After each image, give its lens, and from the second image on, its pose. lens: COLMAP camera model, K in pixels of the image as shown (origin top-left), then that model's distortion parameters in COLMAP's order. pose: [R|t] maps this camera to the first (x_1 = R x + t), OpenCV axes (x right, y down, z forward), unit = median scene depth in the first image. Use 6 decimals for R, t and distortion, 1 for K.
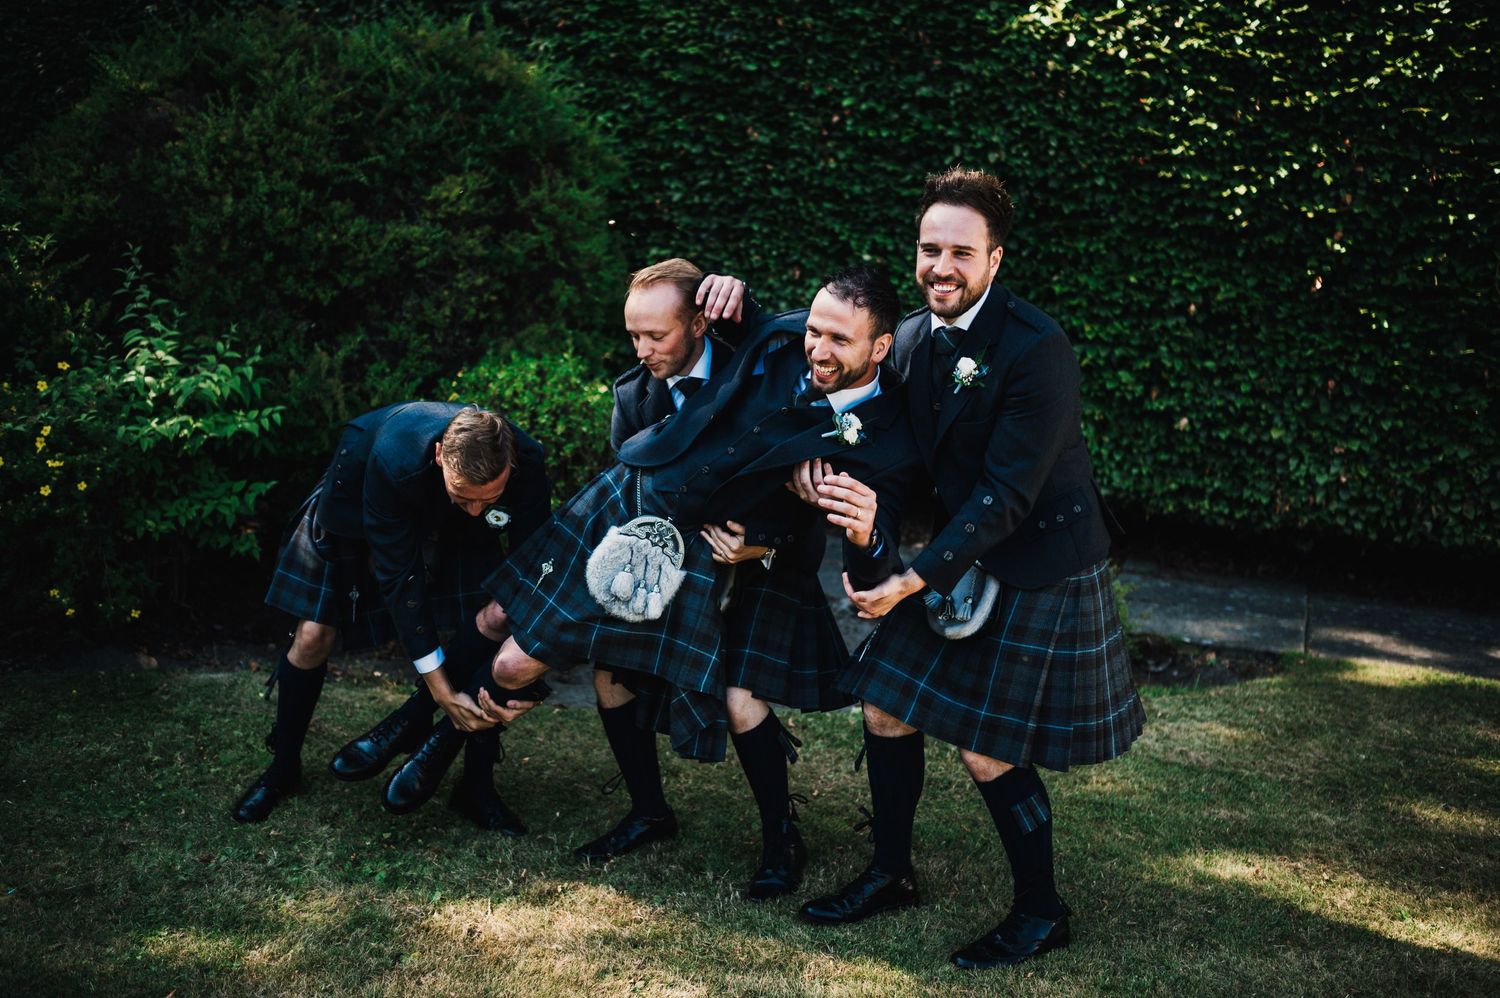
lens RADIAL K [[1470.7, 0, 754.8], [0, 1470.7, 568.9], [0, 0, 1]] dist [-0.051492, 0.006138]
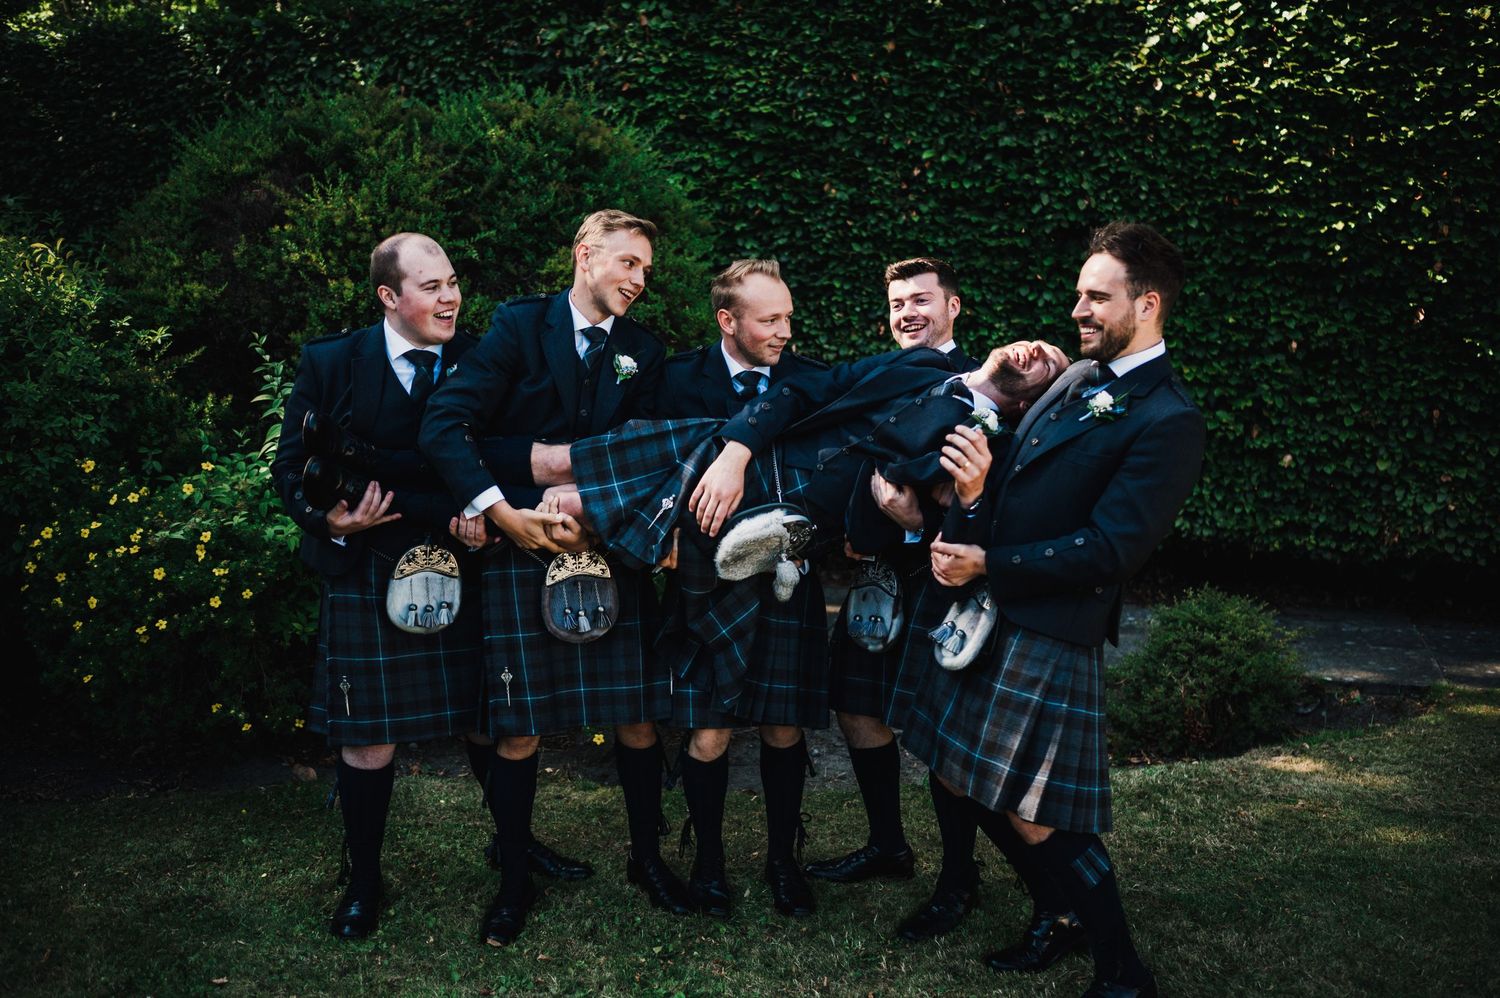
lens RADIAL K [[1470.7, 0, 754.8], [0, 1470.7, 568.9], [0, 0, 1]] dist [-0.051492, 0.006138]
pose [[0.997191, -0.056874, 0.048732, -0.123771], [0.058331, 0.997875, -0.029032, -0.017992], [-0.046977, 0.031793, 0.998390, 0.025253]]
